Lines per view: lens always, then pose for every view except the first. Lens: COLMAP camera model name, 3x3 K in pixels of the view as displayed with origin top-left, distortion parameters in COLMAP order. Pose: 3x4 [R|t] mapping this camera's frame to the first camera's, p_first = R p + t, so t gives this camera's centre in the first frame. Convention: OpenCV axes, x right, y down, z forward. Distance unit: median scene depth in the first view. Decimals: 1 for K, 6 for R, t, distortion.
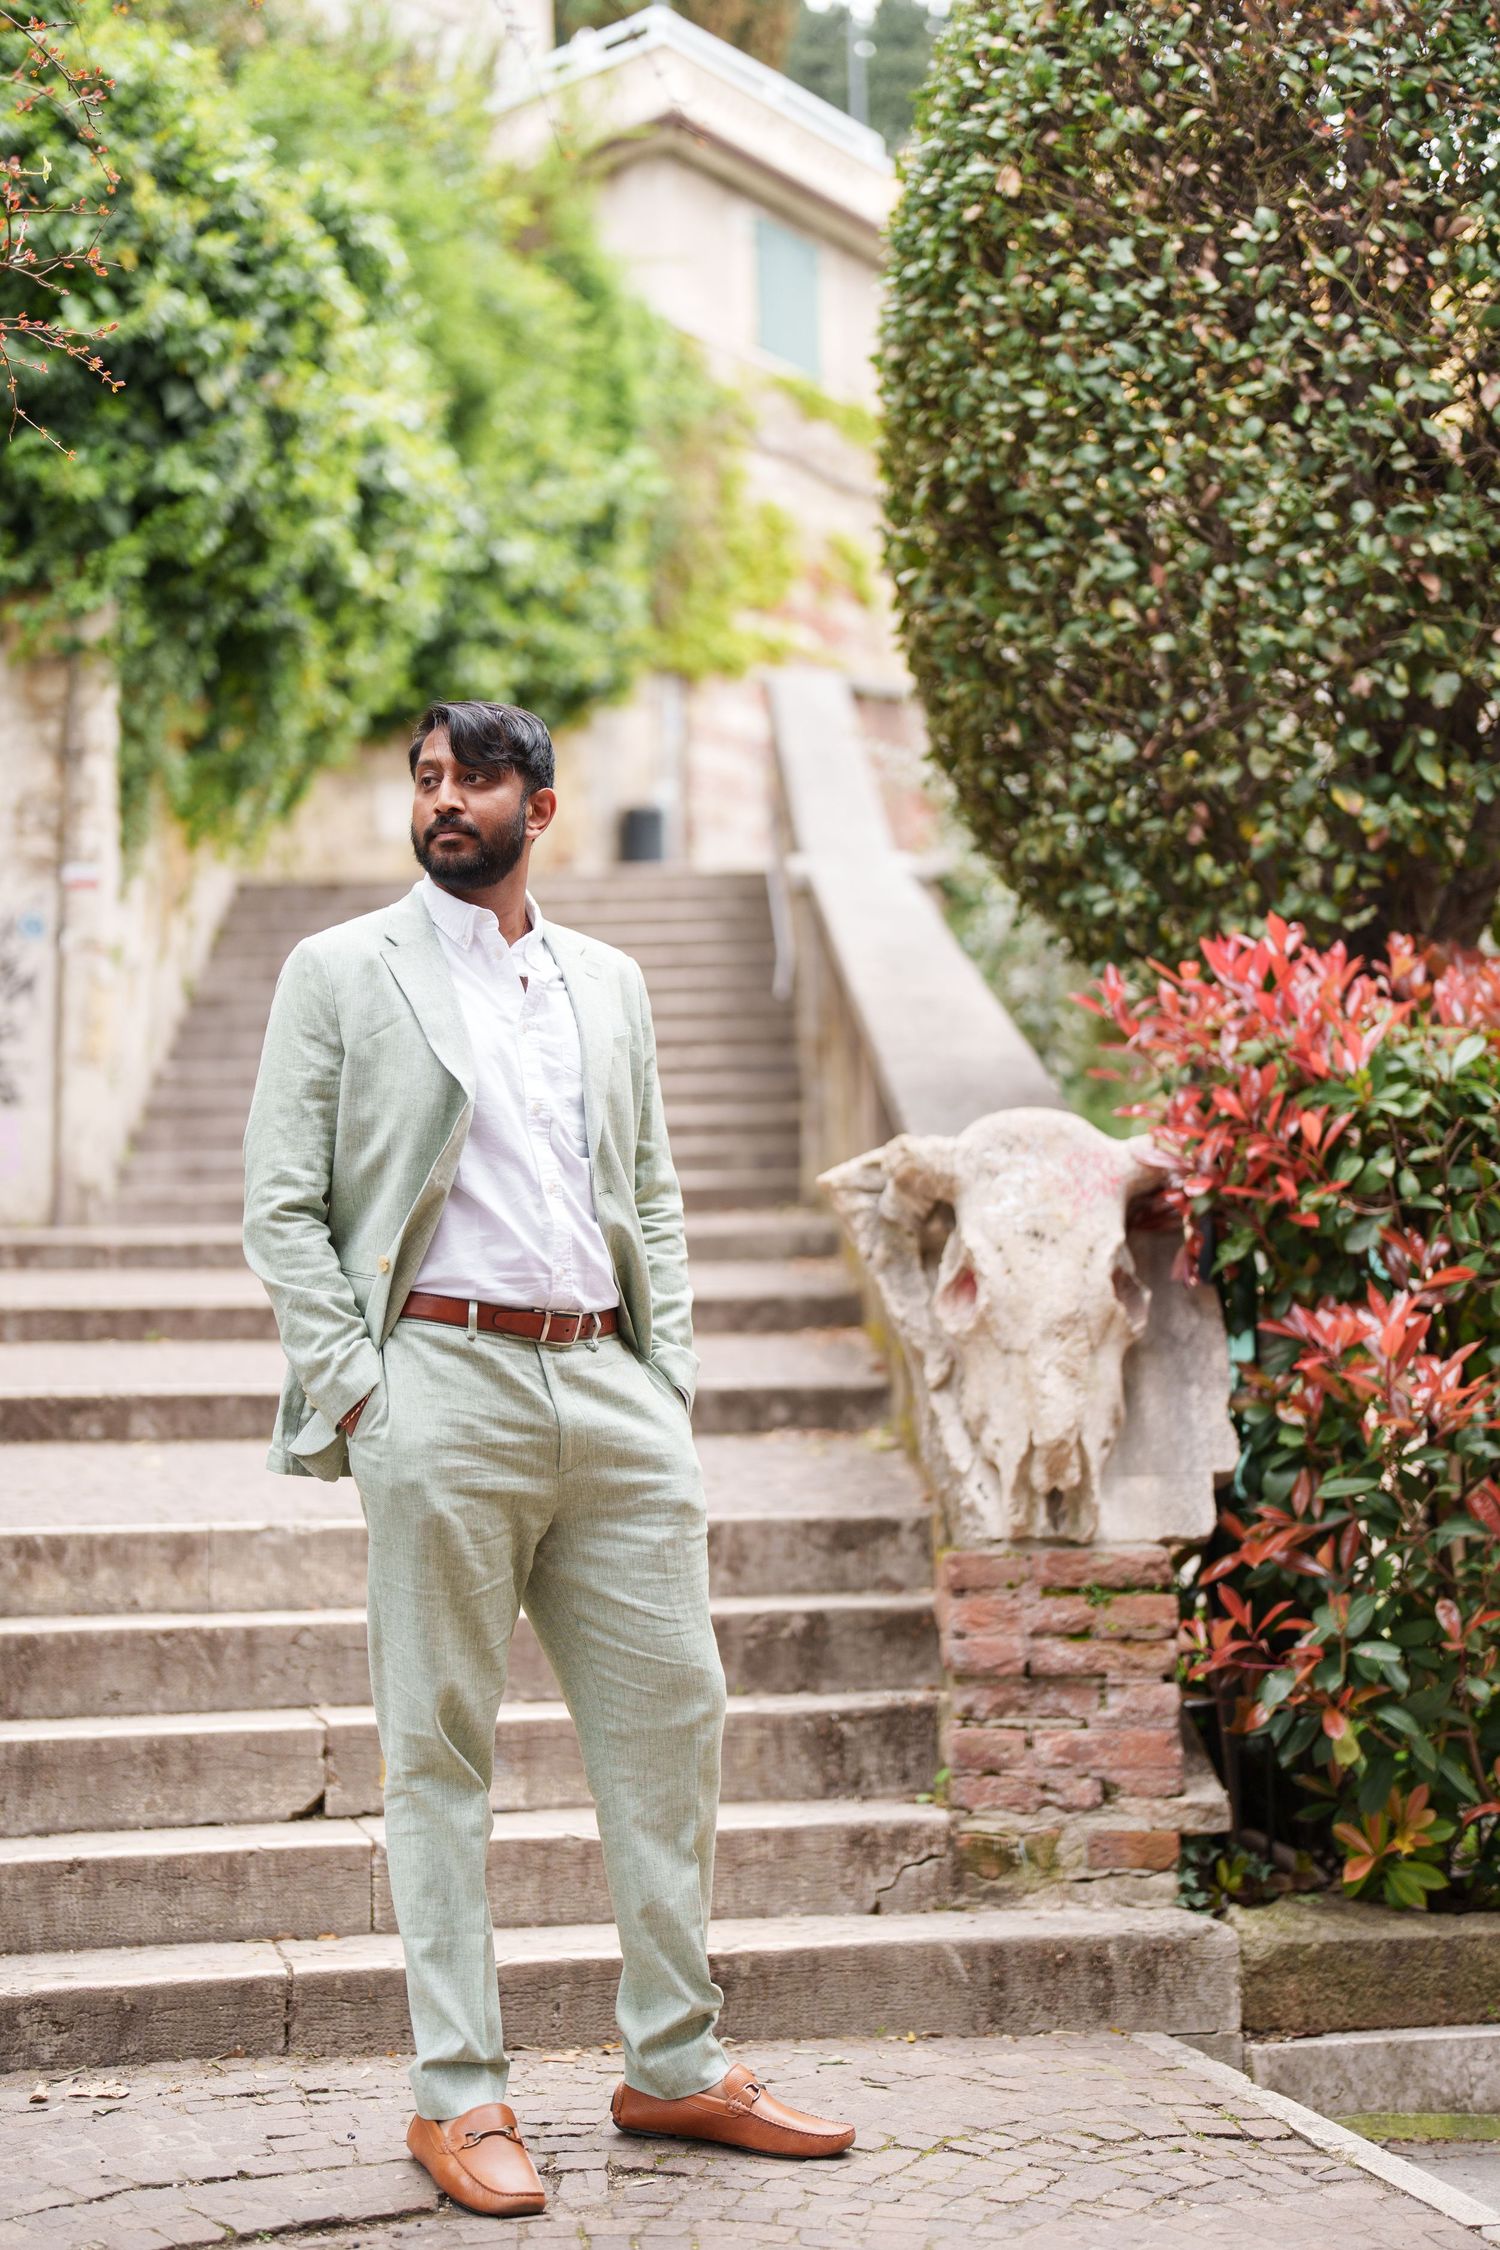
lens RADIAL K [[3126.1, 0, 757.1], [0, 3126.1, 1124.6], [0, 0, 1]] dist [-0.159792, 1.137167]
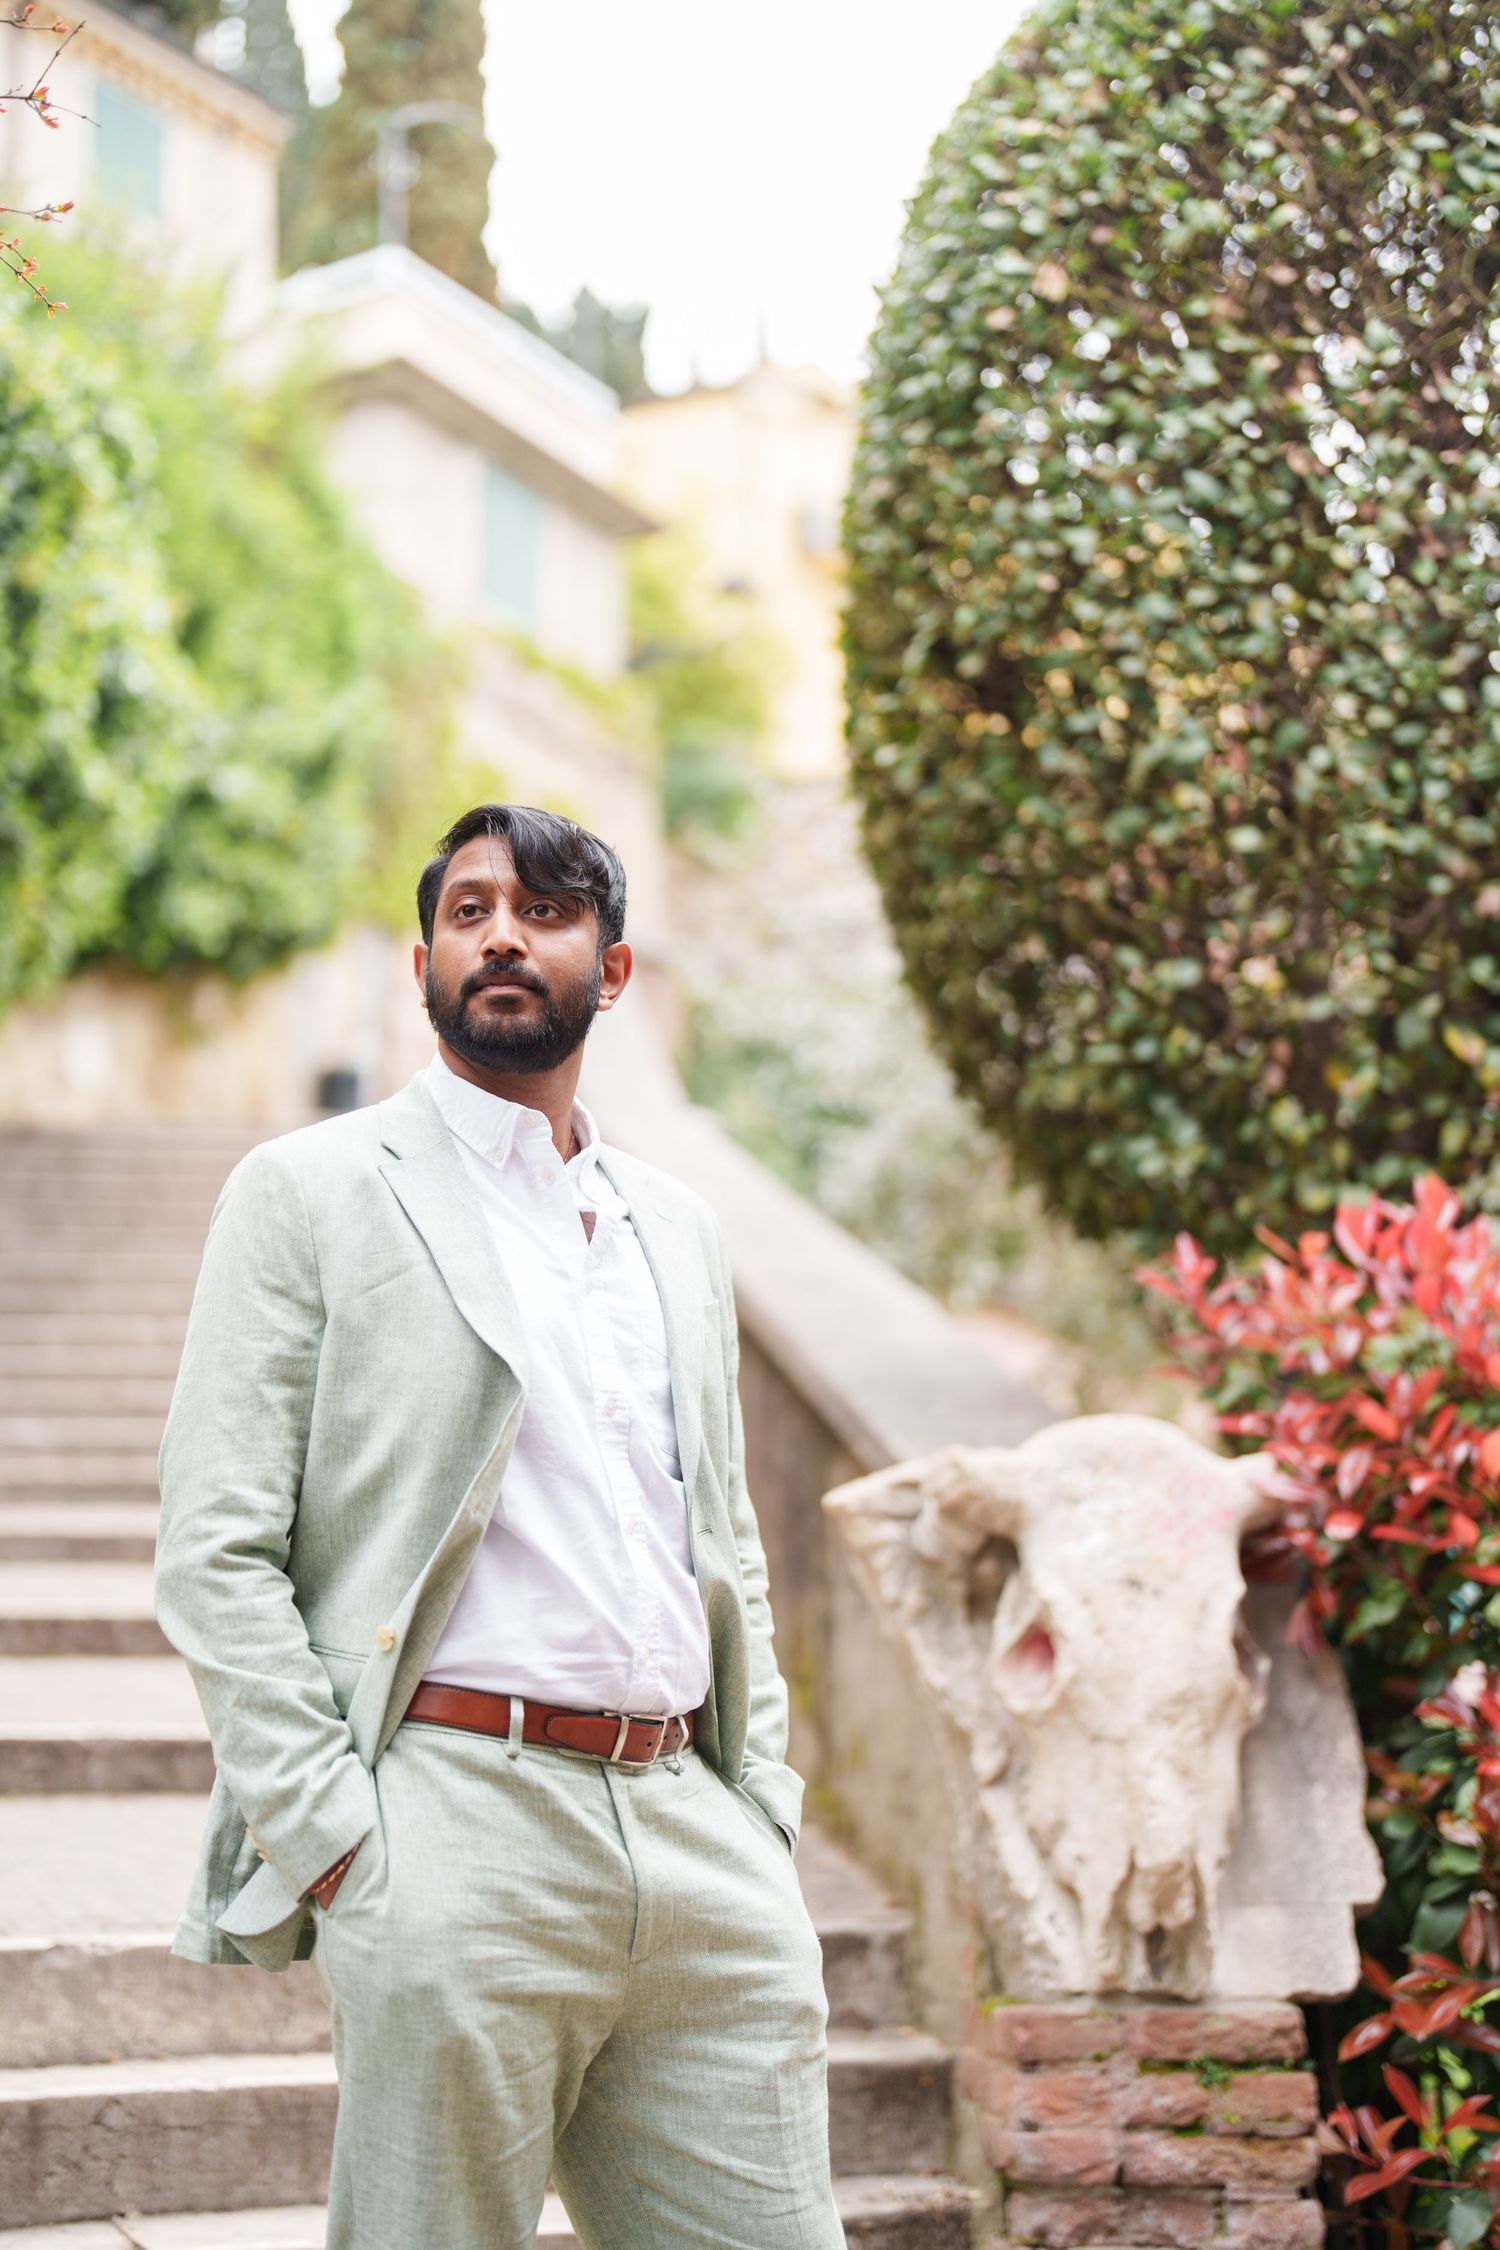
lens RADIAL K [[3126.1, 0, 757.1], [0, 3126.1, 1124.6], [0, 0, 1]] dist [-0.159792, 1.137167]
pose [[0.992420, 0.042295, 0.115389, -0.084495], [-0.031708, 0.995246, -0.092092, -0.003039], [-0.118735, 0.087735, 0.989042, 0.222399]]
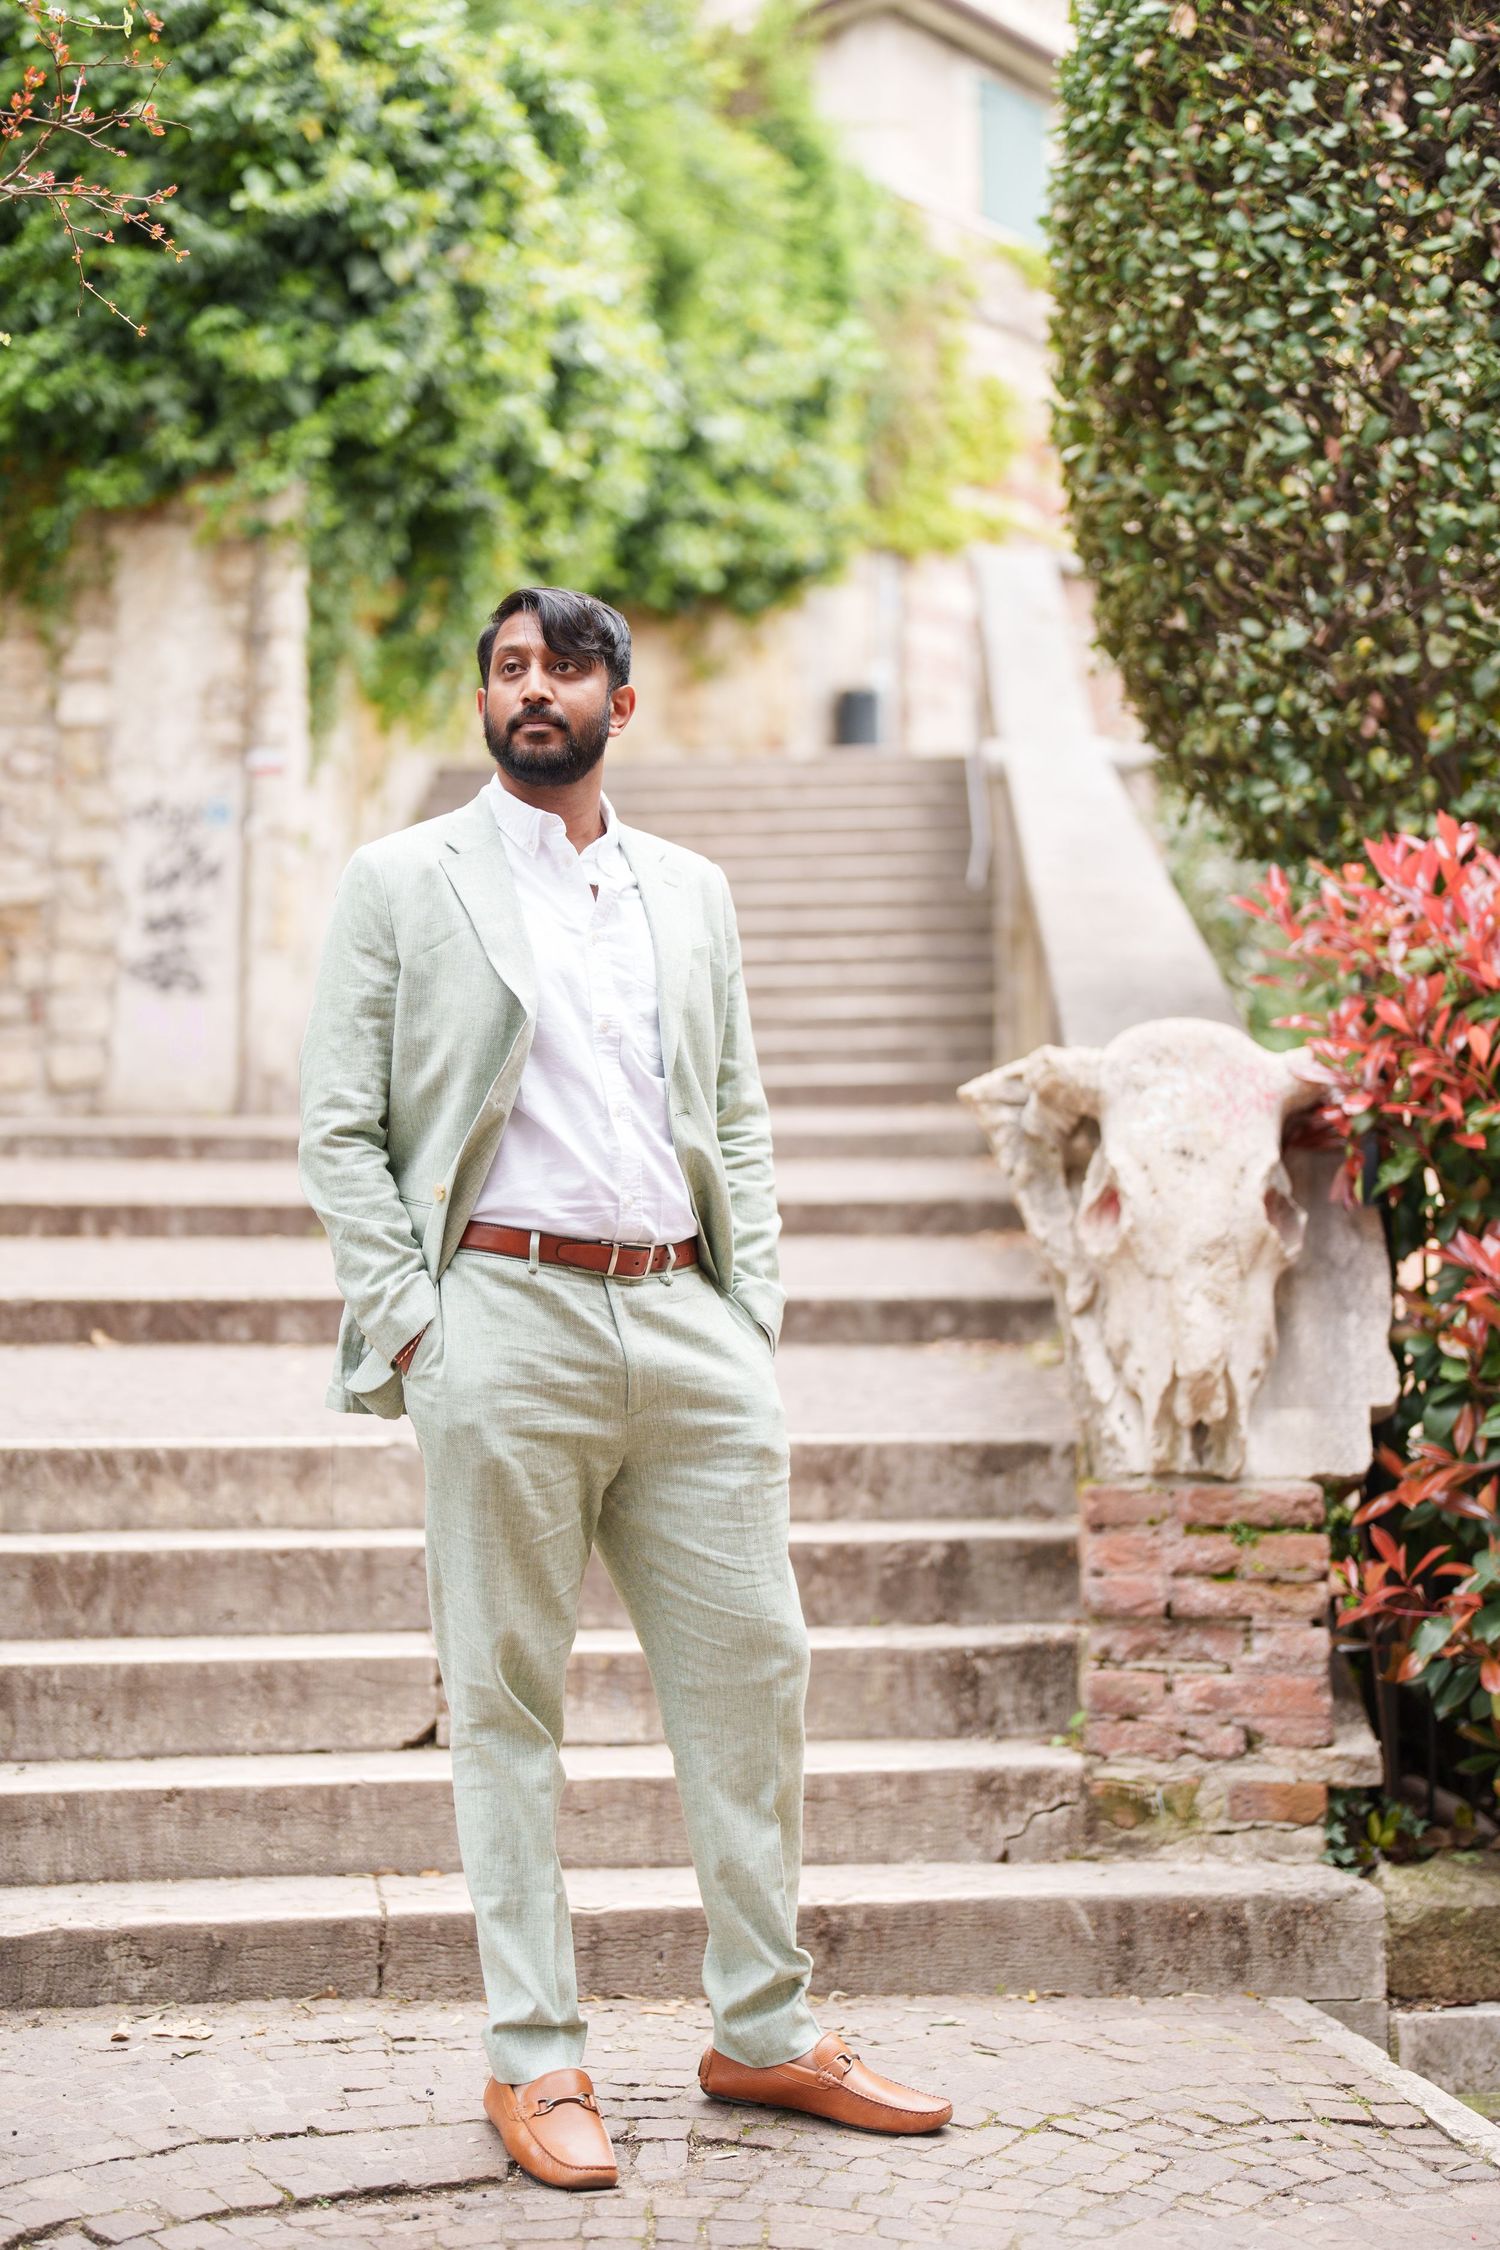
lens RADIAL K [[3126.5, 0, 753.3], [0, 3126.5, 1129.1], [0, 0, 1]] dist [-0.168844, 1.171891]
pose [[0.997062, 0.009351, -0.076021, 0.027674], [-0.006298, 0.999168, 0.040305, -0.008266], [0.076335, -0.039708, 0.996291, 0.043601]]
